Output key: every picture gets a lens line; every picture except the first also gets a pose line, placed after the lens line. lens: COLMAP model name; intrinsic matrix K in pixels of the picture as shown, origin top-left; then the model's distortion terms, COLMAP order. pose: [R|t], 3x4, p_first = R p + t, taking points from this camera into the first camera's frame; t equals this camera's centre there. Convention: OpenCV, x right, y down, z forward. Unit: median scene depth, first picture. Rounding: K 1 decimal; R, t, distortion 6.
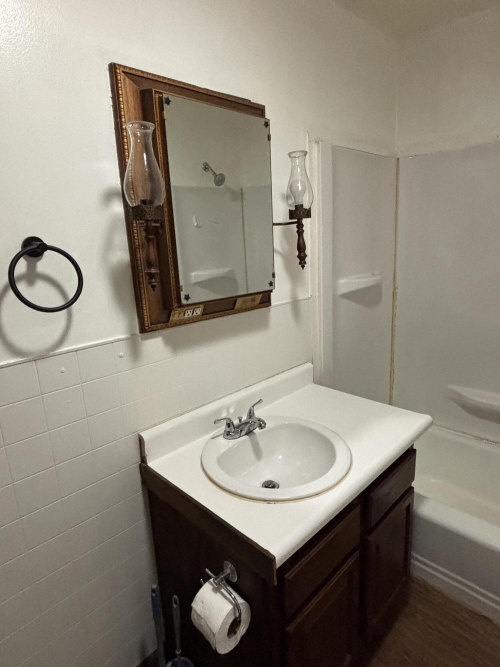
lens RADIAL K [[388.4, 0, 249.1], [0, 388.4, 332.5], [0, 0, 1]] dist [-0.008804, -0.002515]
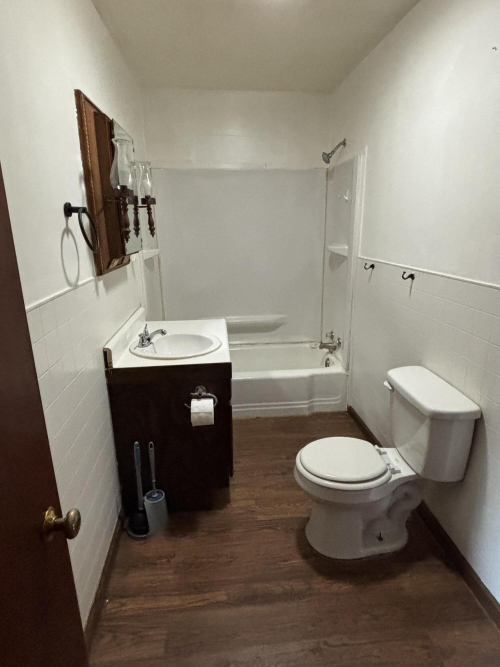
lens RADIAL K [[388.4, 0, 251.2], [0, 388.4, 334.9], [0, 0, 1]] dist [-0.008804, -0.002515]
pose [[0.635728, -0.168636, 0.753267, -0.869597], [0.154686, 0.983882, 0.089715, 0.147026], [-0.756255, 0.059485, 0.651567, -0.297534]]
